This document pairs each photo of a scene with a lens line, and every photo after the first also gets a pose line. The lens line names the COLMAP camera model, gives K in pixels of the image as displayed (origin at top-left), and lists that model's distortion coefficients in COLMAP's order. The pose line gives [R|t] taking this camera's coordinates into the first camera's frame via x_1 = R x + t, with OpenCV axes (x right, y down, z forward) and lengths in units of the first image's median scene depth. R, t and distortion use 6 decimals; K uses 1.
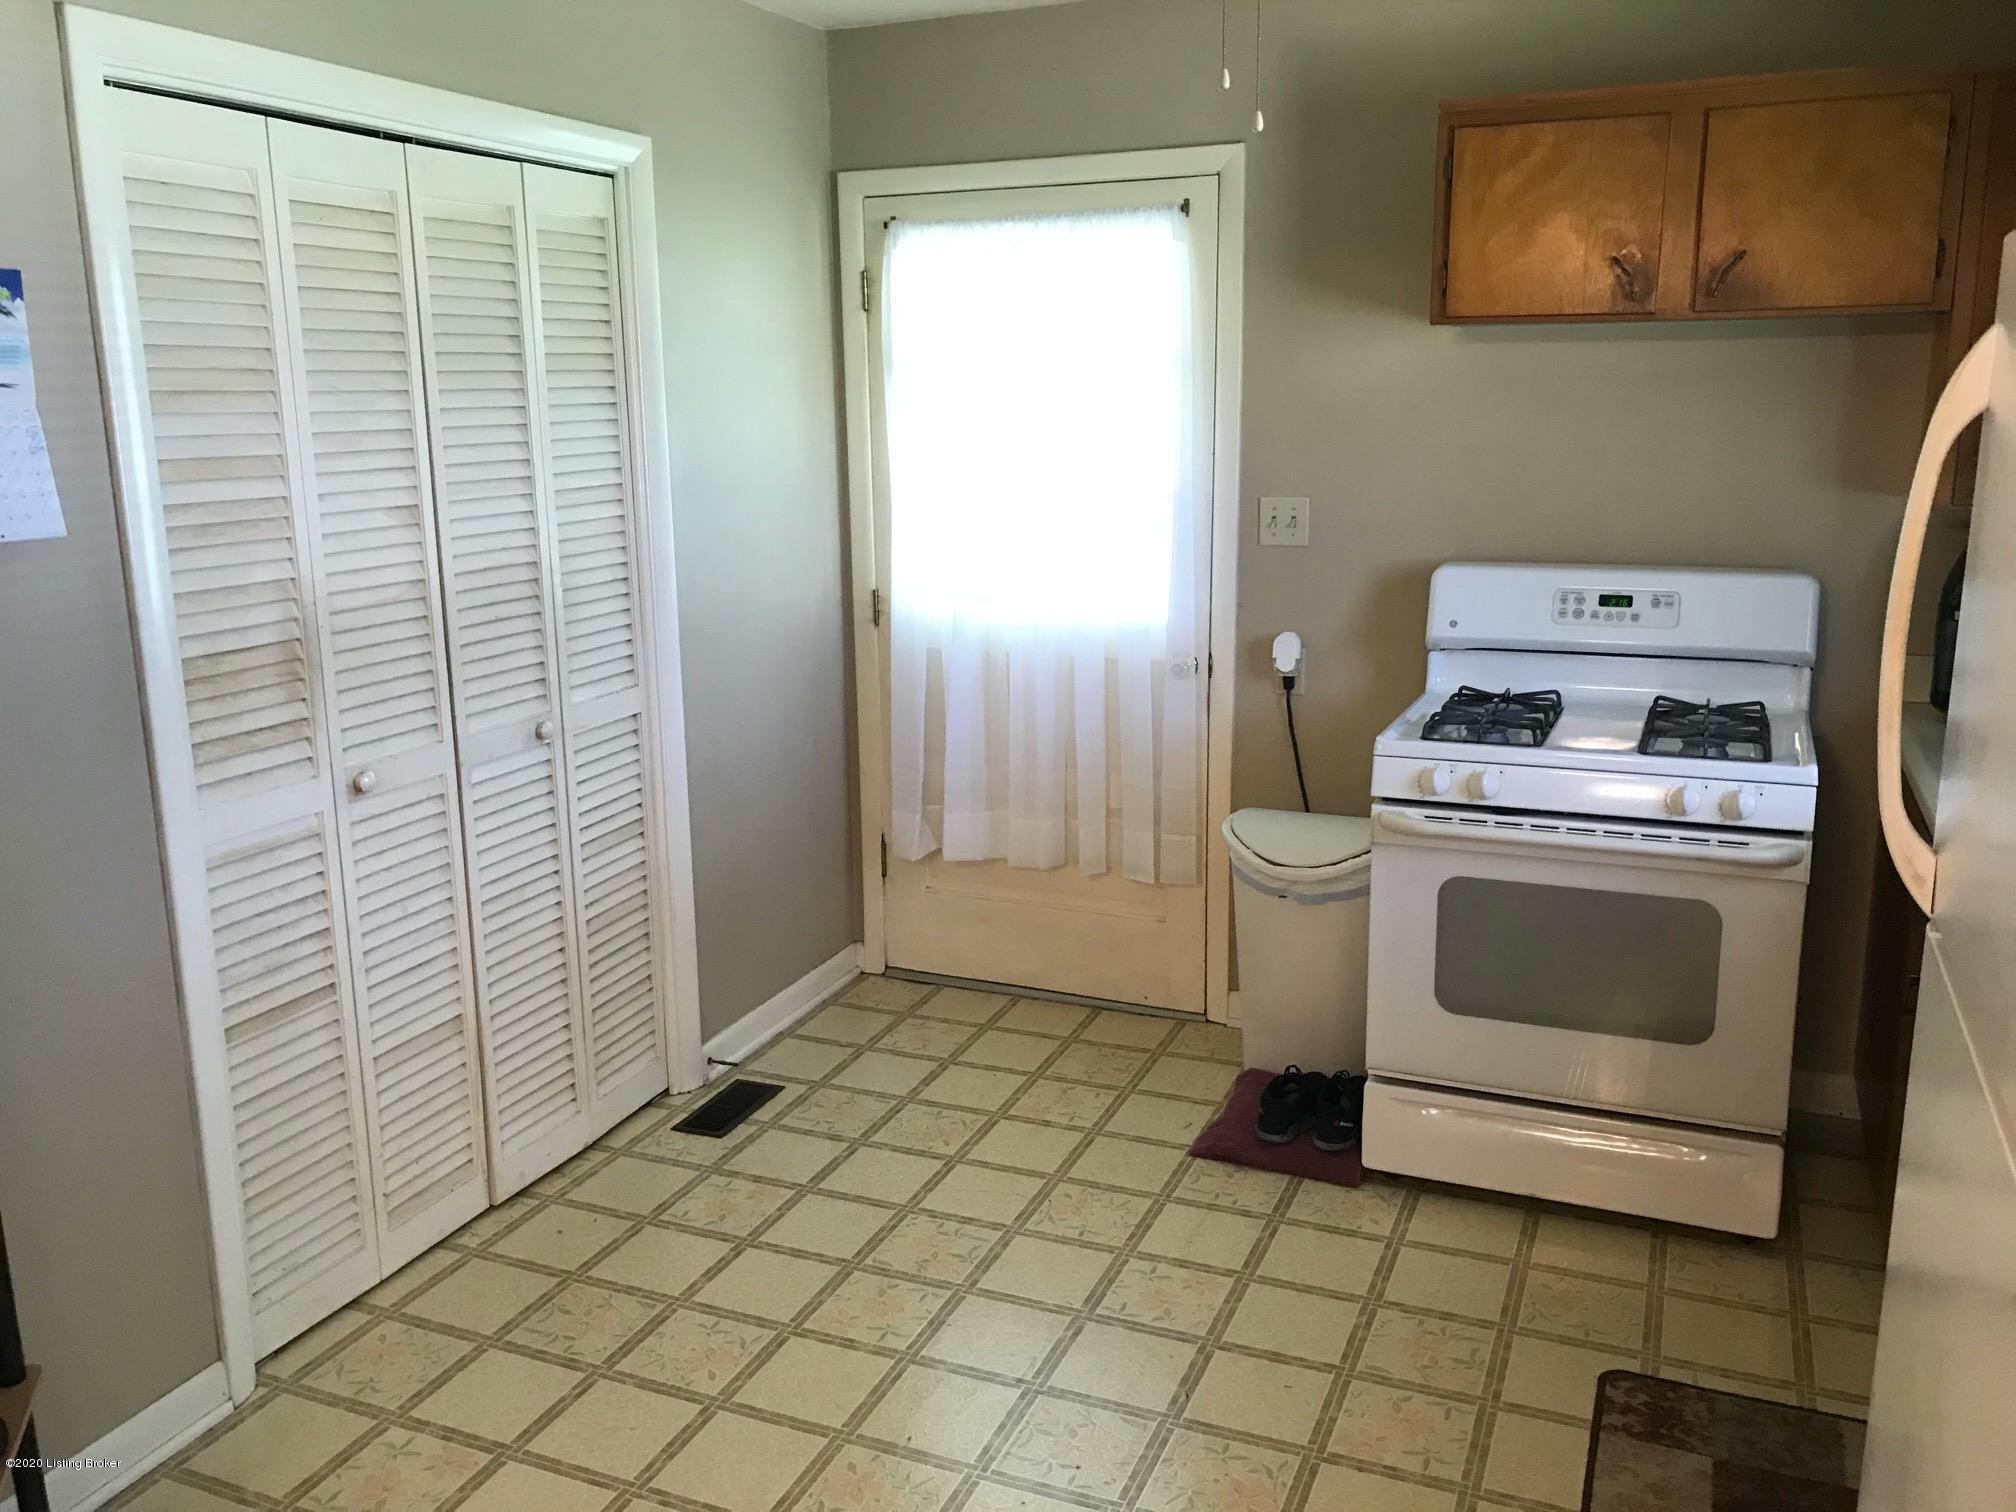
lens RADIAL K [[1631.8, 0, 1008.0], [0, 1631.8, 756.0], [0, 0, 1]] dist [-0.005046, -0.015938]
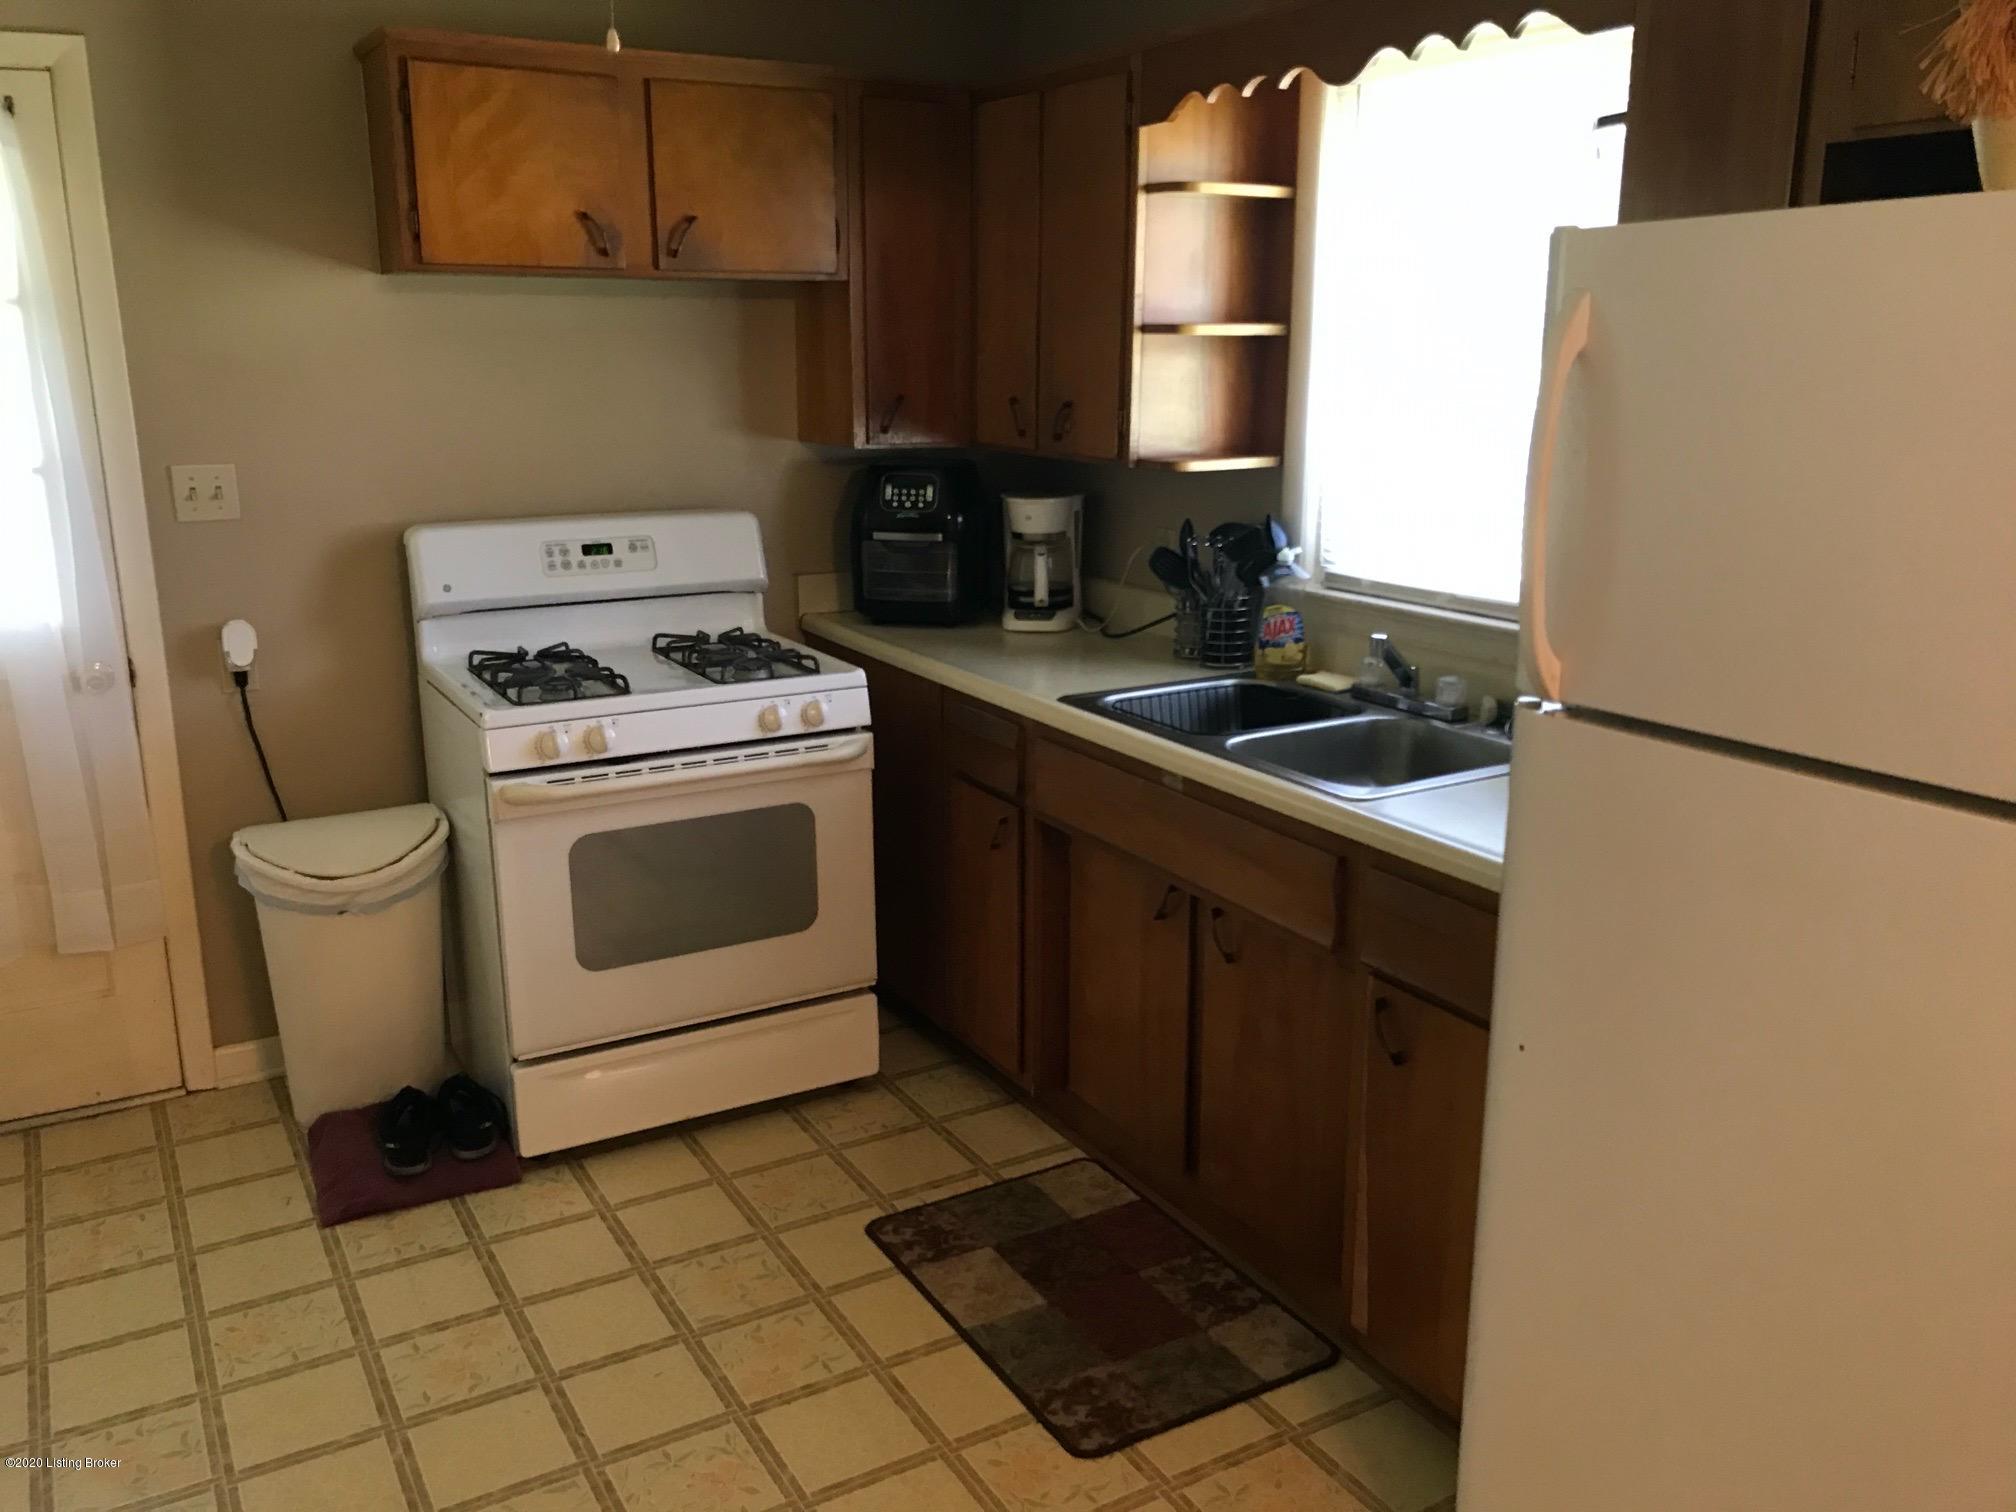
lens RADIAL K [[1615.5, 0, 1008.0], [0, 1615.5, 756.0], [0, 0, 1]] dist [0.008808, -0.008890]
pose [[0.592845, -0.184019, 0.784010, -0.324920], [0.165557, 0.980598, 0.104971, -0.033036], [-0.788115, 0.067567, 0.611808, 0.185578]]
